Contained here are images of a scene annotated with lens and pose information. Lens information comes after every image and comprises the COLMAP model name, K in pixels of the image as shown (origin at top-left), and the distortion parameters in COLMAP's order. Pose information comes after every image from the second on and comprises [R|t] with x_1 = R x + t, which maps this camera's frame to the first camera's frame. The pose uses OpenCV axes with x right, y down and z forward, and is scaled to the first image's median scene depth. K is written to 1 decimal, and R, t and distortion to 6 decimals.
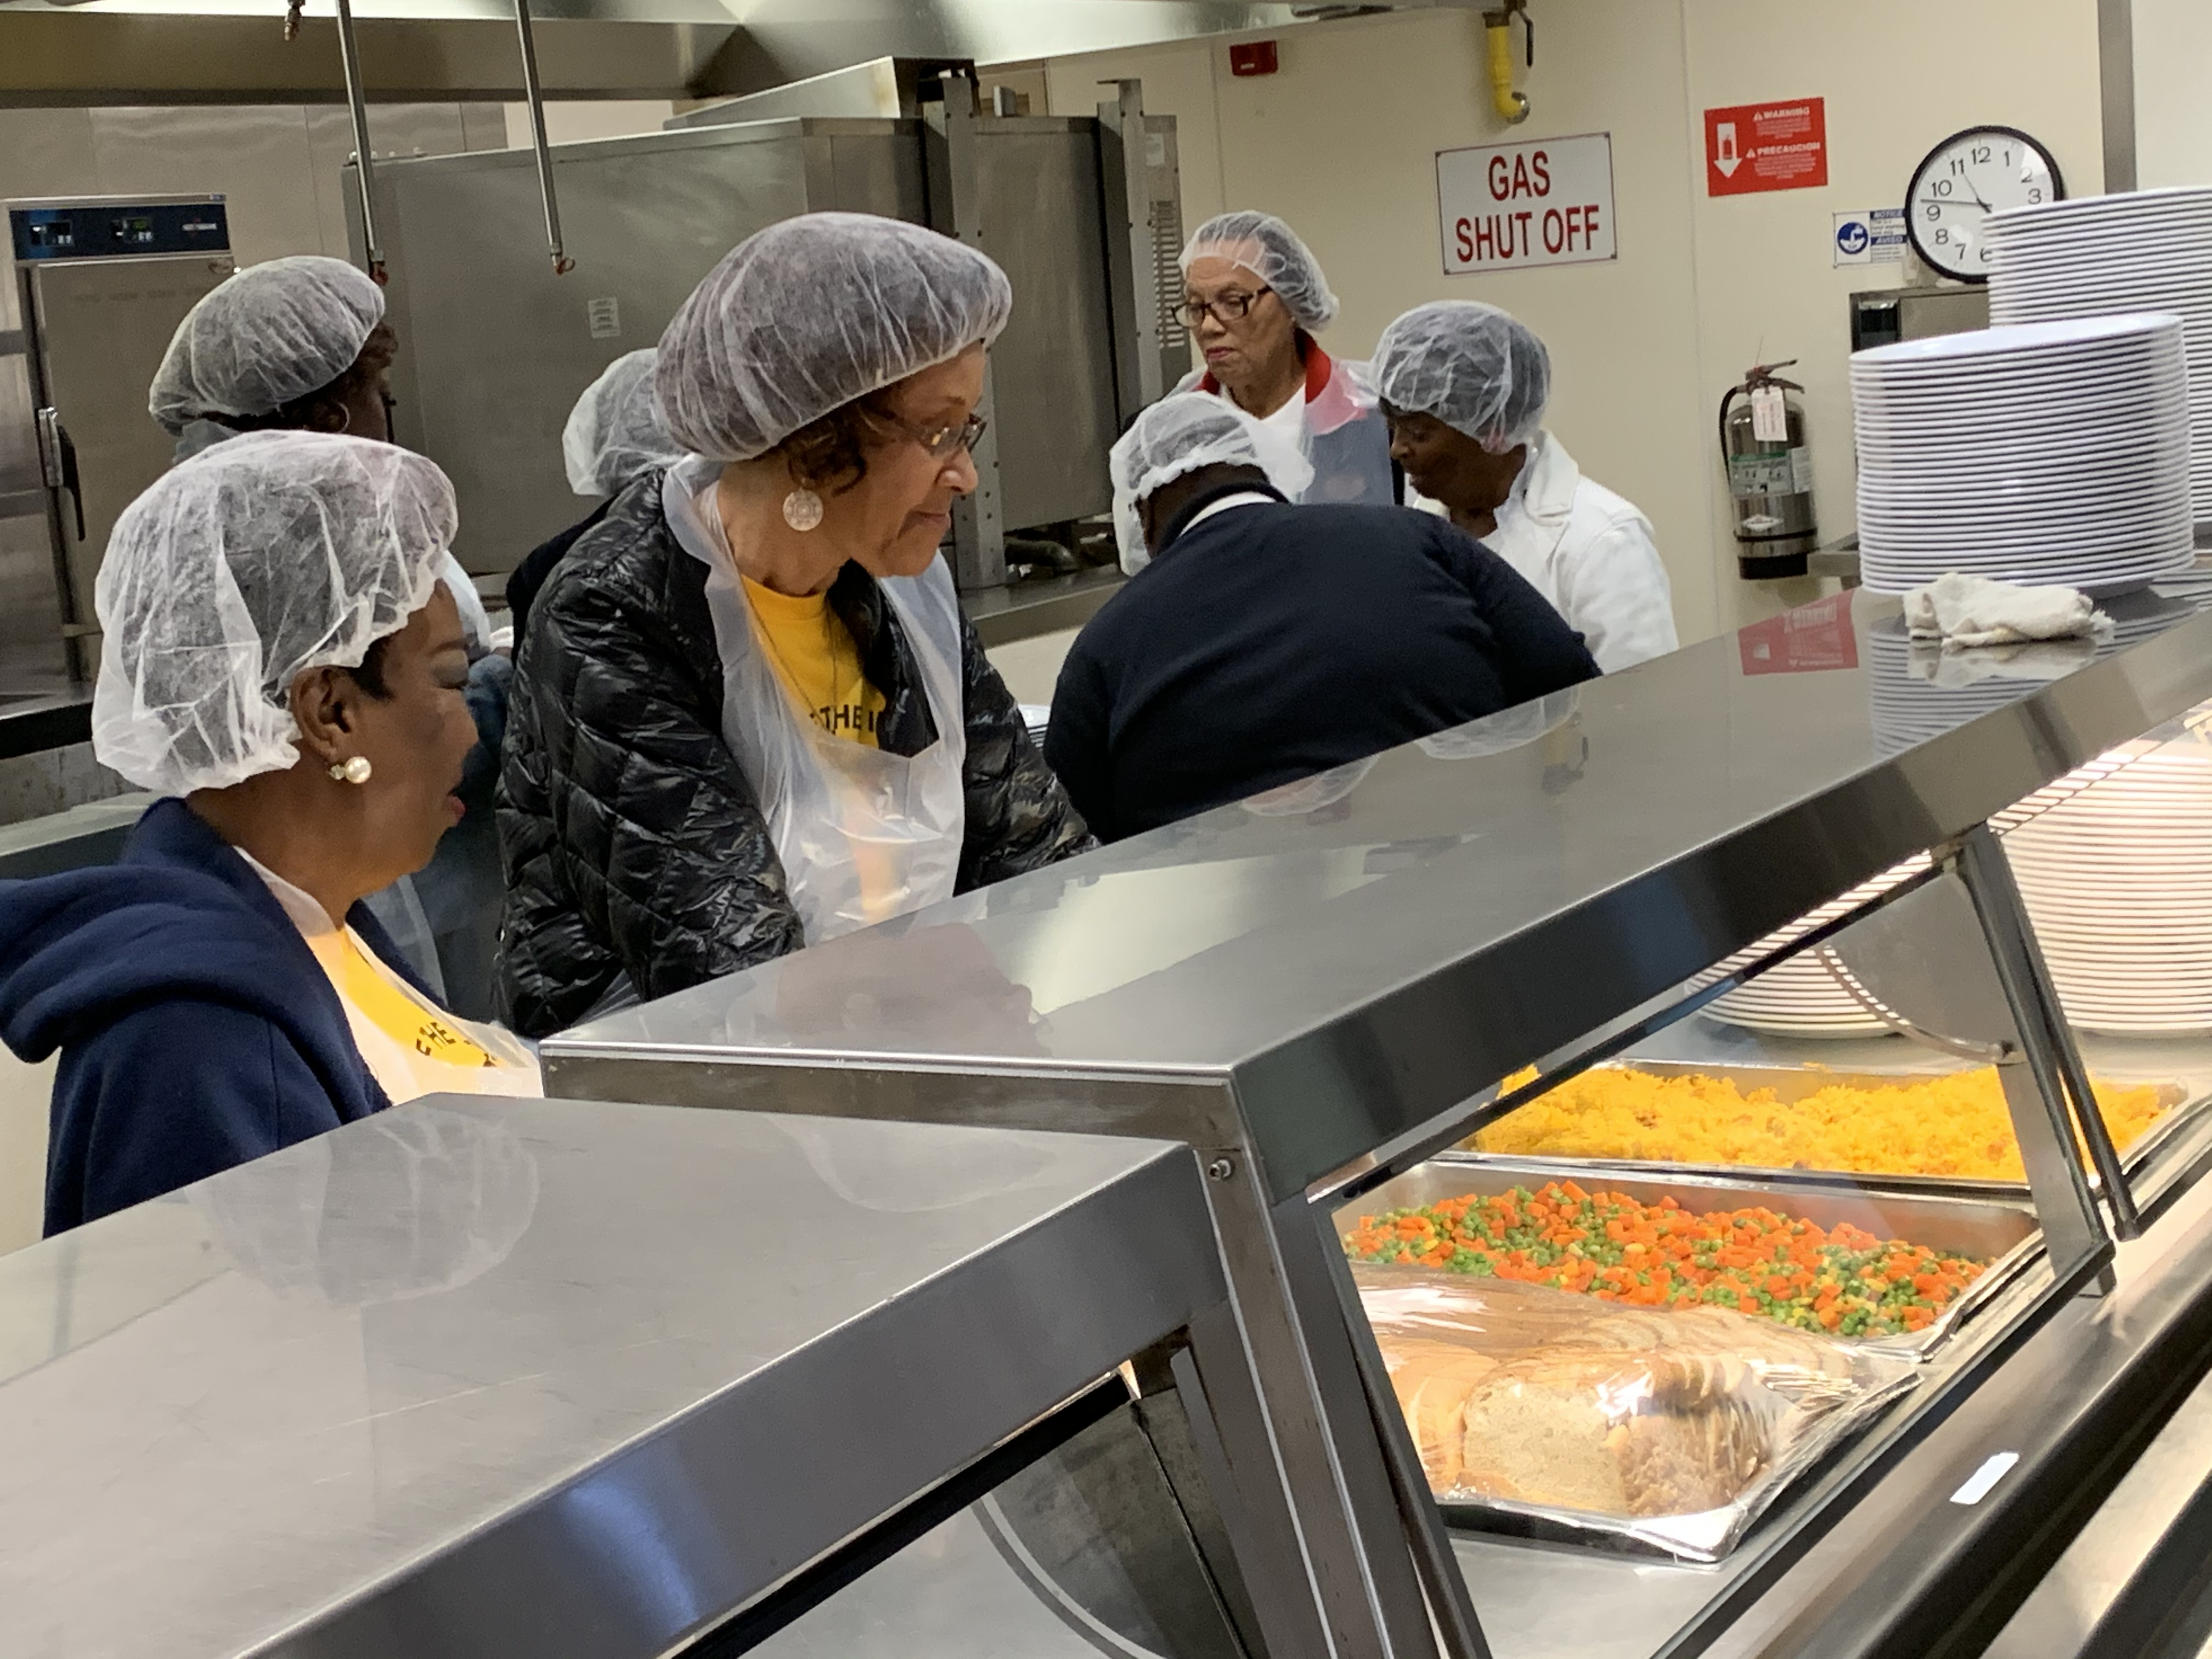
lens RADIAL K [[3423.5, 0, 1072.7], [0, 3423.5, 758.4], [0, 0, 1]] dist [0.285756, -1.293615]
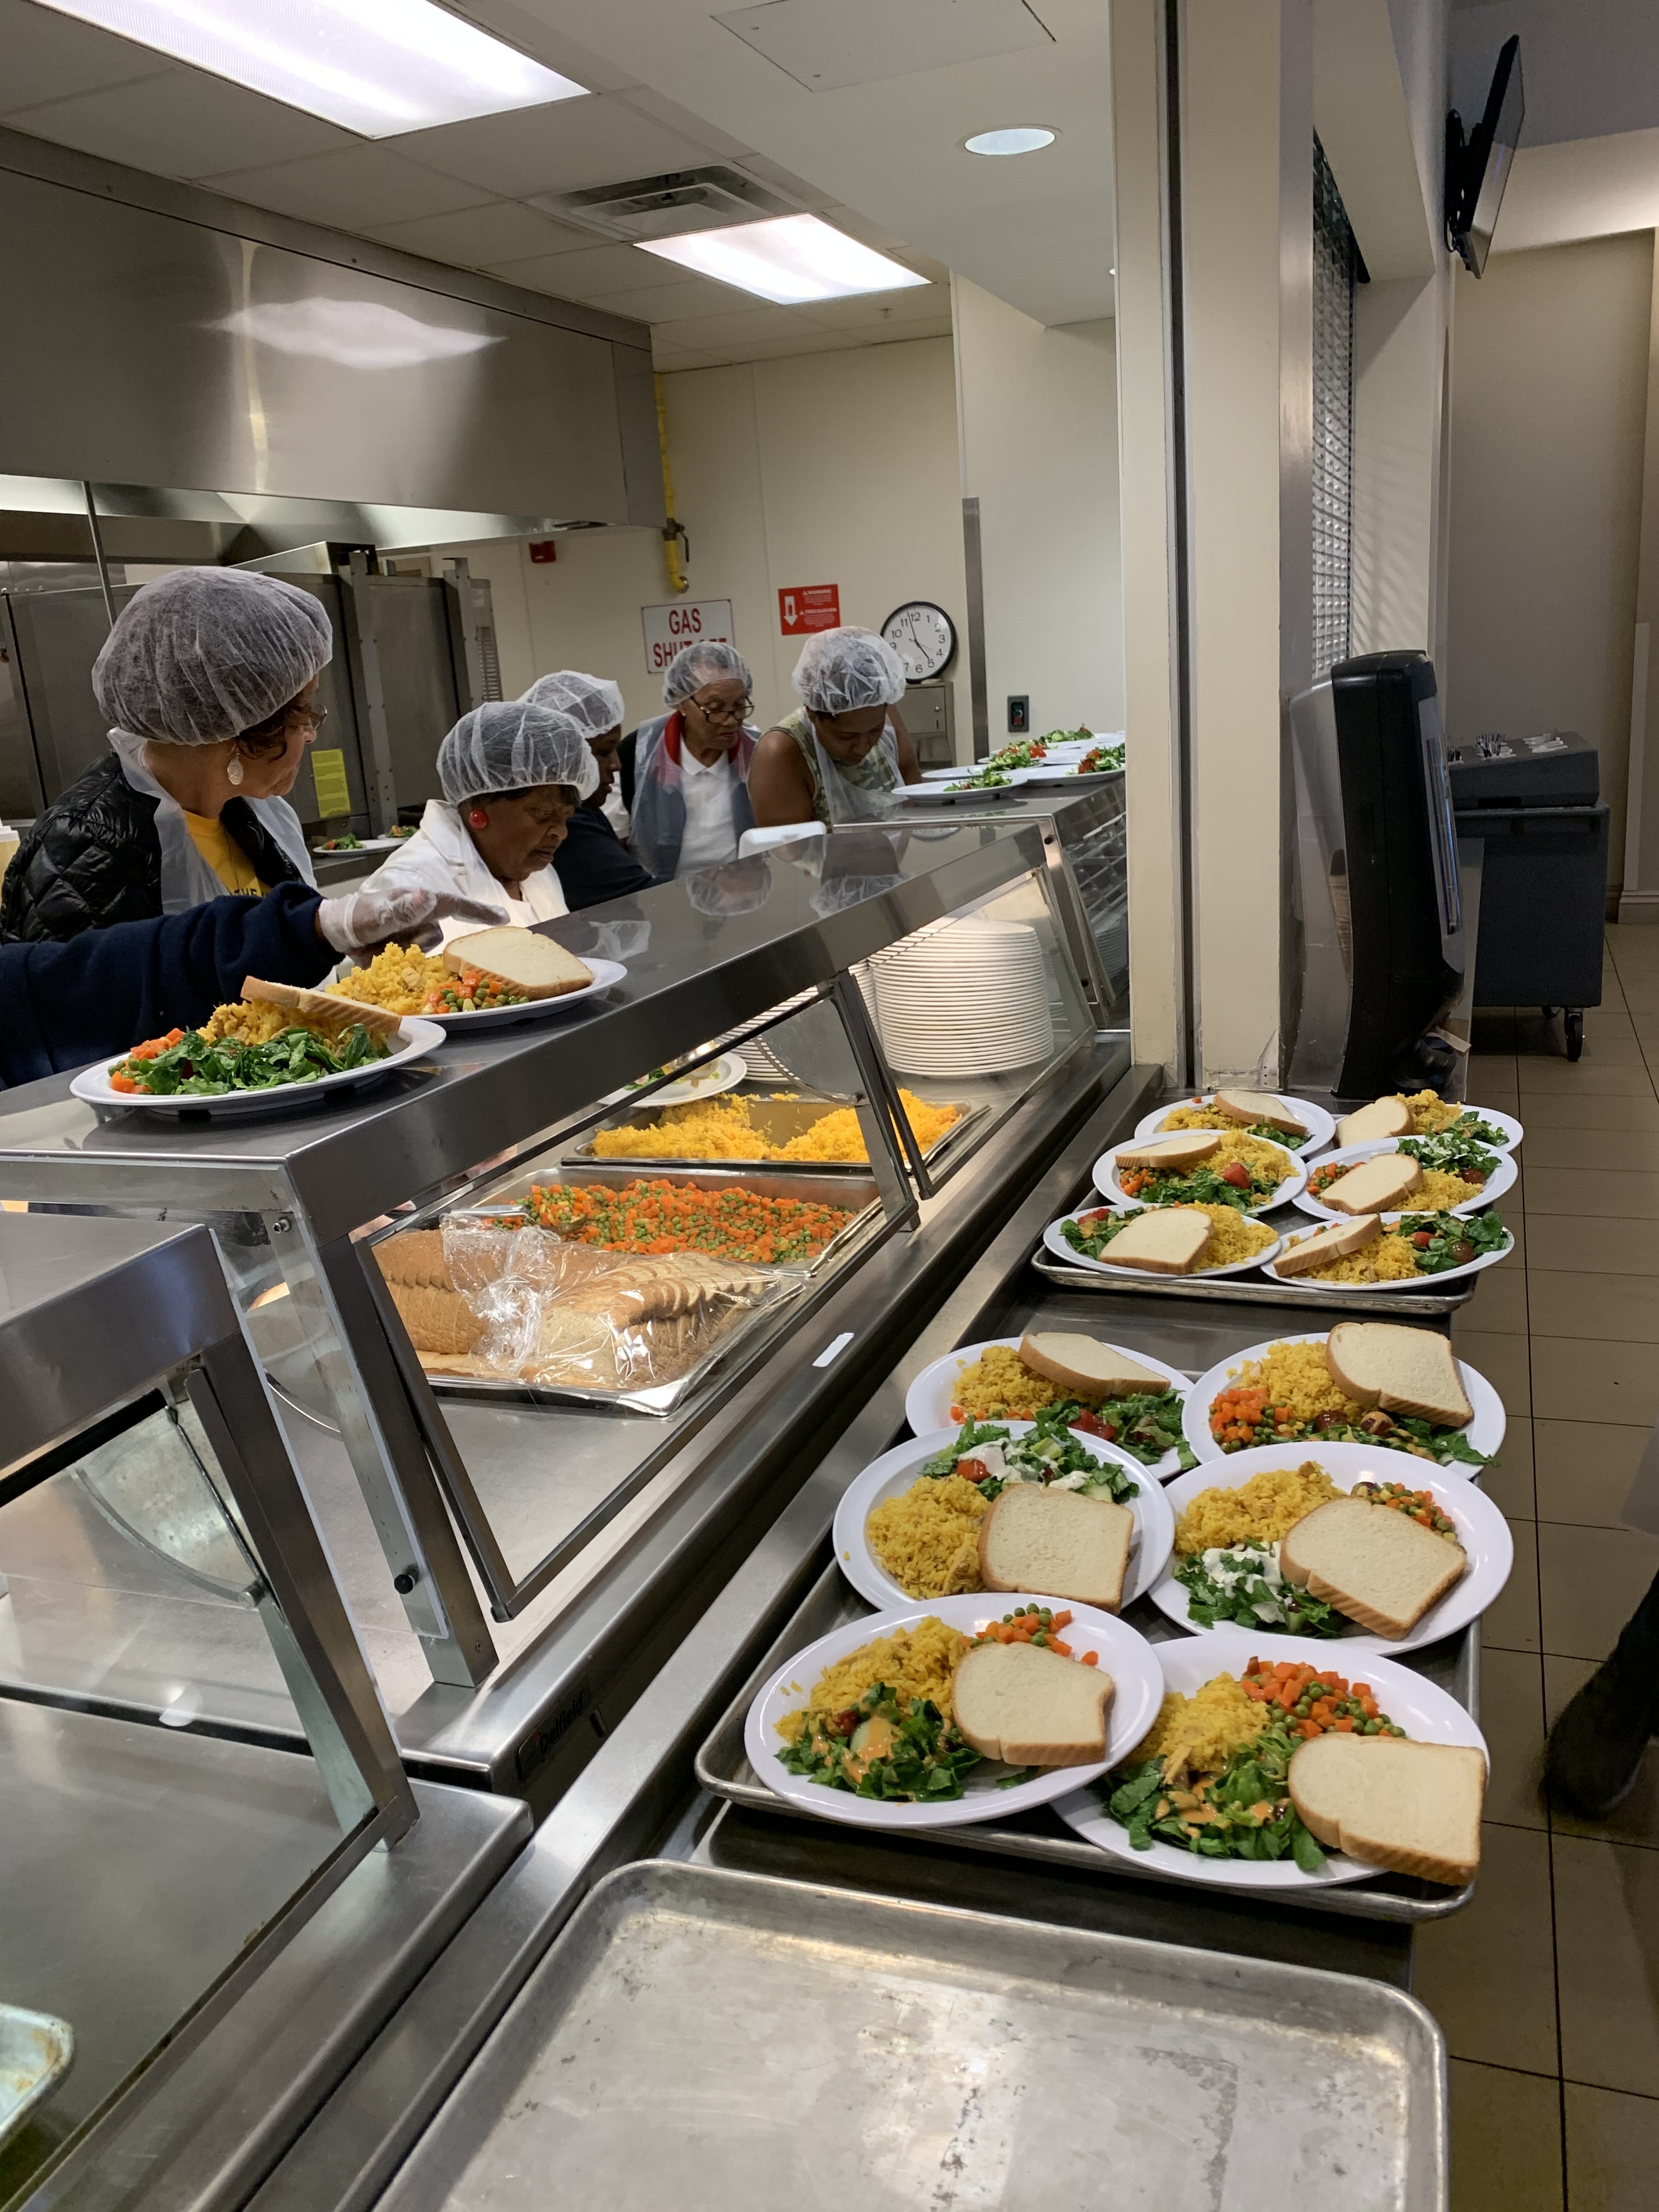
lens RADIAL K [[1698.1, 0, 860.6], [0, 1698.1, 1106.8], [0, 0, 1]] dist [0.000700, 0.005172]
pose [[0.978278, -0.034351, 0.204433, 0.027855], [0.012393, 0.994103, 0.107734, -0.001555], [-0.206928, -0.102860, 0.972934, 0.046839]]
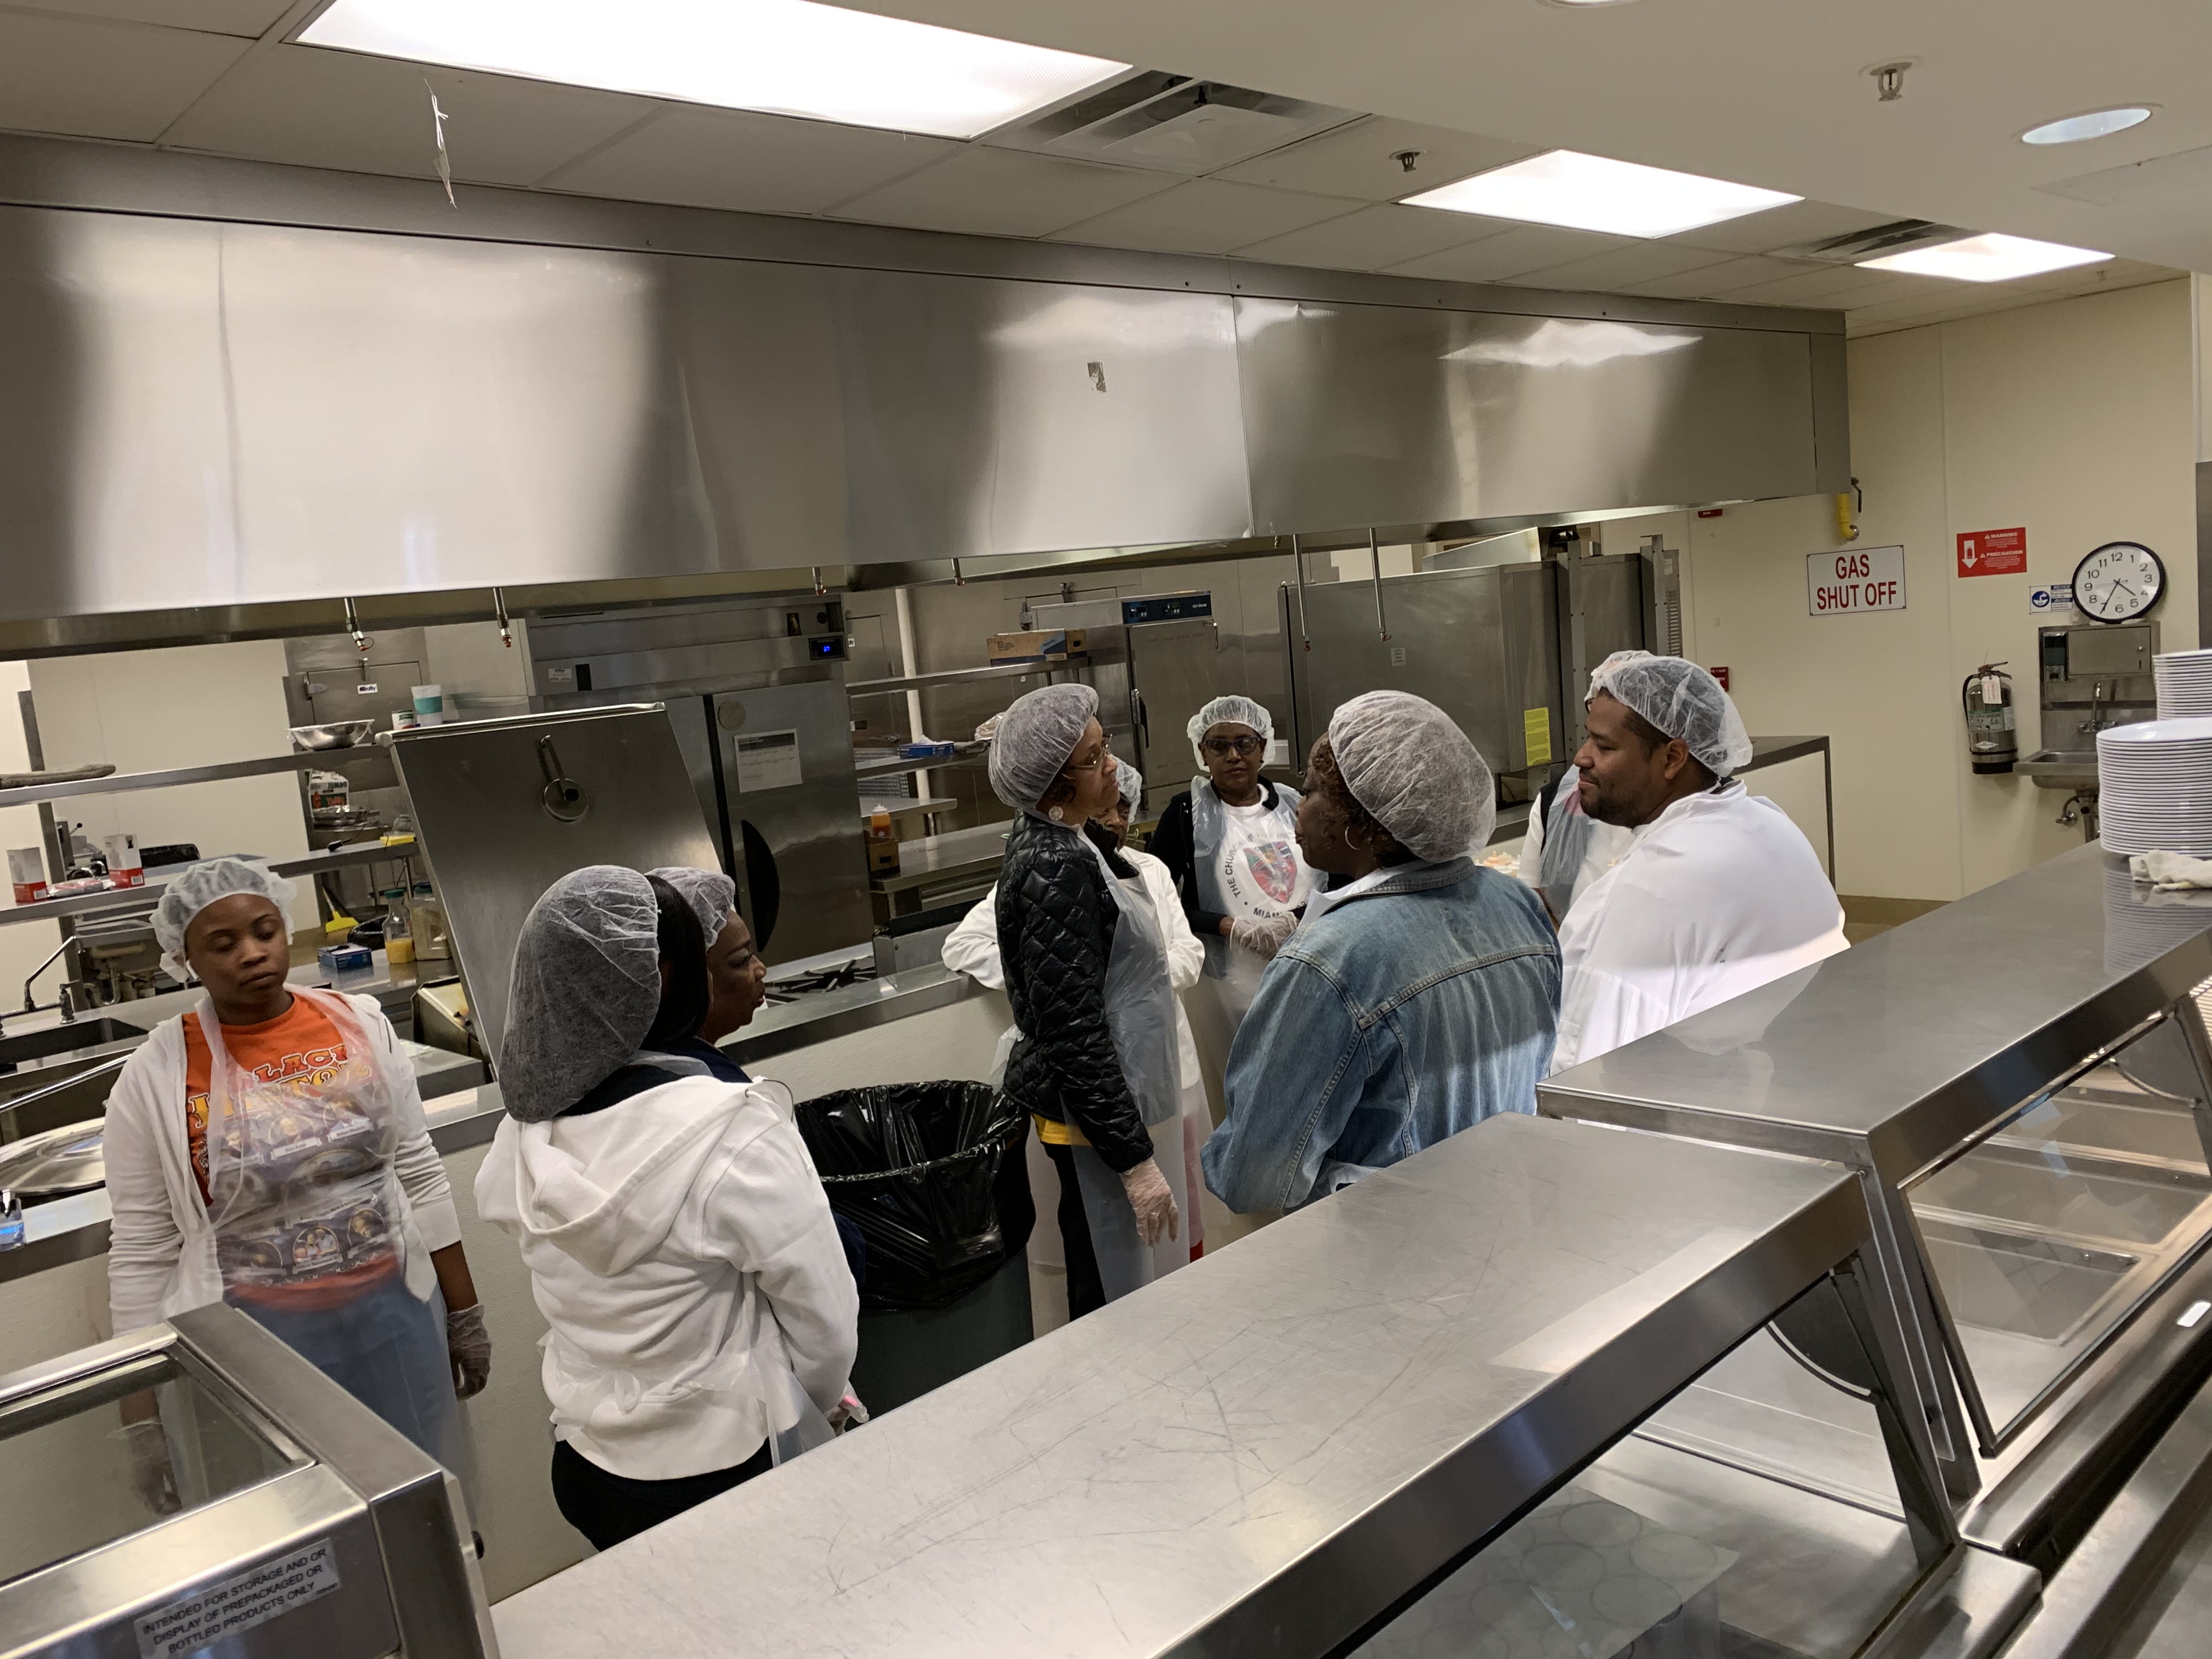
lens RADIAL K [[1646.7, 0, 989.8], [0, 1646.7, 829.8], [0, 0, 1]] dist [-0.046766, 0.003599]
pose [[0.943153, 0.026062, -0.331335, -0.029601], [-0.023497, 0.999655, 0.011744, -0.021694], [0.331526, -0.003291, 0.943440, -0.045390]]
